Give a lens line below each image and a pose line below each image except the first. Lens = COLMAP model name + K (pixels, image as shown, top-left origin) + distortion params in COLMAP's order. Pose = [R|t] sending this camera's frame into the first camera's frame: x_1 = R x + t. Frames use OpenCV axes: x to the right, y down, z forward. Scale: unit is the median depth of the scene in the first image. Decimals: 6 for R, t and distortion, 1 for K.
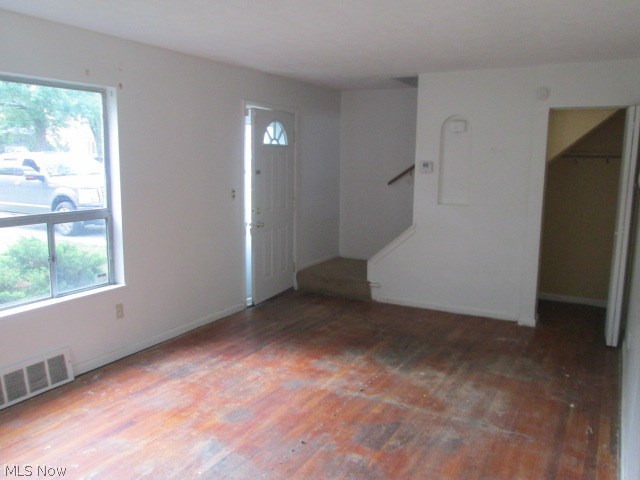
lens RADIAL K [[540.2, 0, 310.7], [0, 540.2, 238.0], [0, 0, 1]] dist [-0.036001, 0.005539]
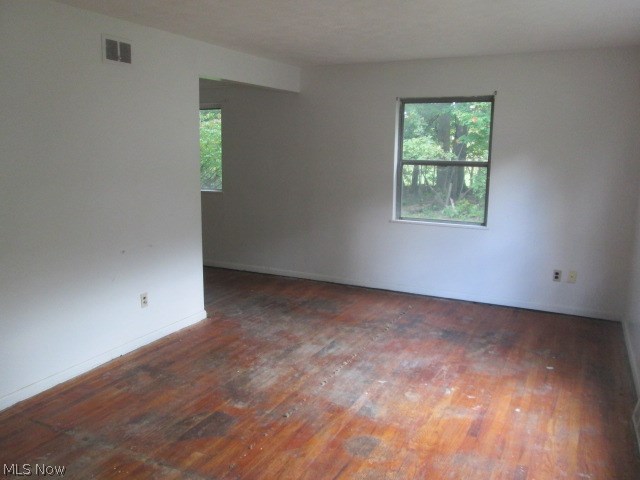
lens RADIAL K [[540.2, 0, 310.7], [0, 540.2, 238.0], [0, 0, 1]] dist [-0.036001, 0.005539]
pose [[-0.998717, -0.002636, -0.050577, -0.008180], [-0.018402, 0.949280, 0.313894, -0.269417], [0.047185, 0.314422, -0.948110, 1.818456]]
